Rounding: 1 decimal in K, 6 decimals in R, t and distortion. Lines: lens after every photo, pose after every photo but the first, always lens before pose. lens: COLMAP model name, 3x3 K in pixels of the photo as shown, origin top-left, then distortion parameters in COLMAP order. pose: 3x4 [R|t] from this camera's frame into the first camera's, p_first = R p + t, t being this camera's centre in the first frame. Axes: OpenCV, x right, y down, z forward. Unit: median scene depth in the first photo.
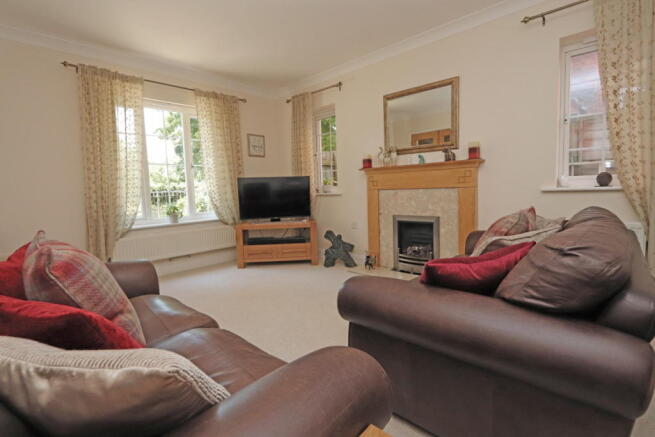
lens RADIAL K [[308.2, 0, 327.7], [0, 308.2, 215.6], [0, 0, 1]] dist [-0.002131, -0.000374]
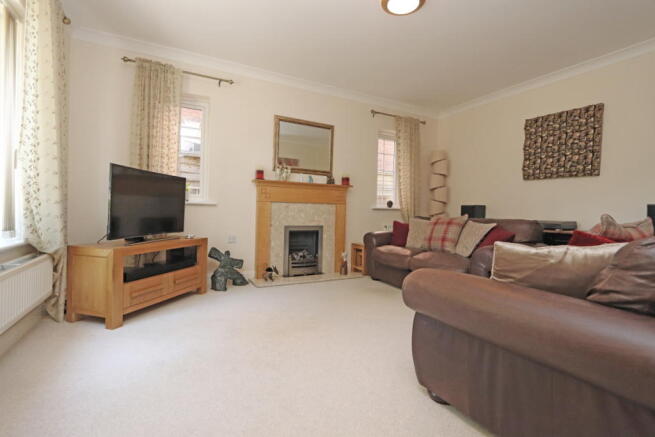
lens RADIAL K [[305.4, 0, 327.3], [0, 305.4, 208.6], [0, 0, 1]] dist [-0.000248, -0.000040]
pose [[0.323867, 0.033995, 0.945492, -0.772475], [0.039283, 0.998009, -0.049339, -0.003543], [-0.945287, 0.053121, 0.321887, 0.513790]]
